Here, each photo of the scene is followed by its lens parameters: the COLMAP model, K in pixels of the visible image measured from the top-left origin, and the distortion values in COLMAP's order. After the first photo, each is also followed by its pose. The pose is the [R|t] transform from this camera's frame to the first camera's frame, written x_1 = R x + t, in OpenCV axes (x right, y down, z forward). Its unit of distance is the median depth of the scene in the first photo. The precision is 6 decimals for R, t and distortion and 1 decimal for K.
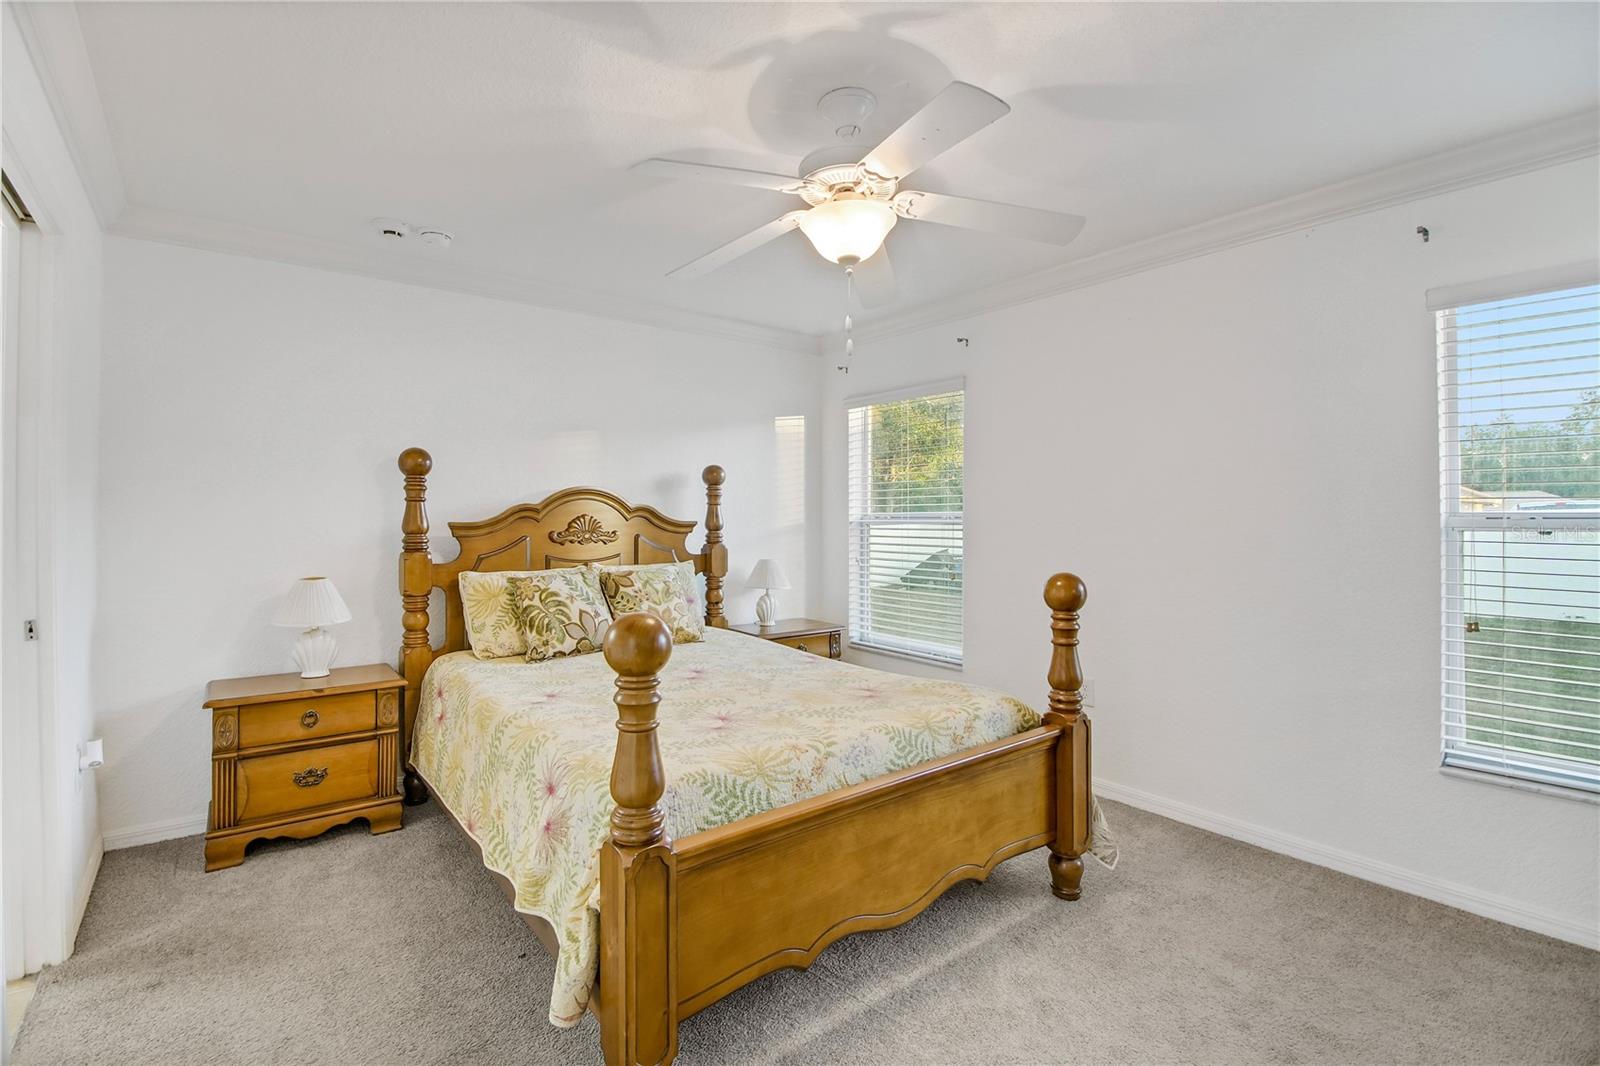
lens RADIAL K [[726.5, 0, 786.8], [0, 726.5, 511.1], [0, 0, 1]] dist [-0.000350, -0.009544]
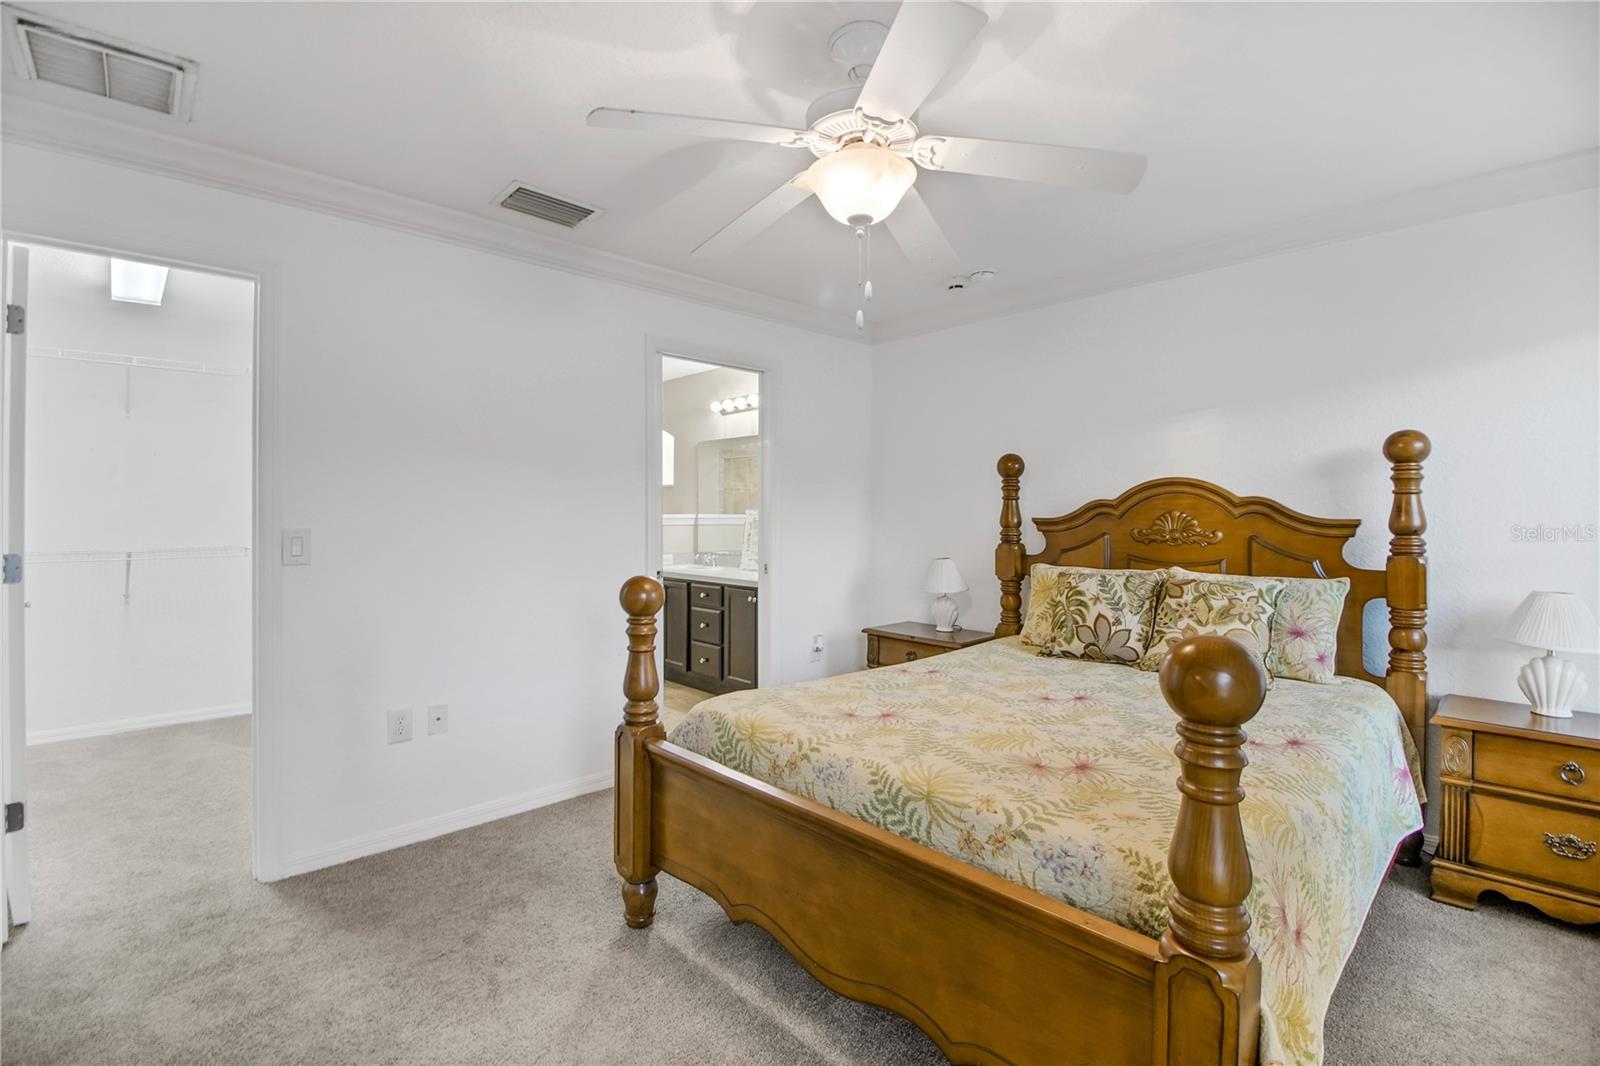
lens RADIAL K [[726.5, 0, 786.8], [0, 726.5, 511.1], [0, 0, 1]] dist [-0.000350, -0.009544]
pose [[0.091173, -0.002602, -0.995832, 0.608439], [0.006837, 0.999975, -0.001987, 0.004650], [0.995812, -0.006627, 0.091188, 0.527968]]
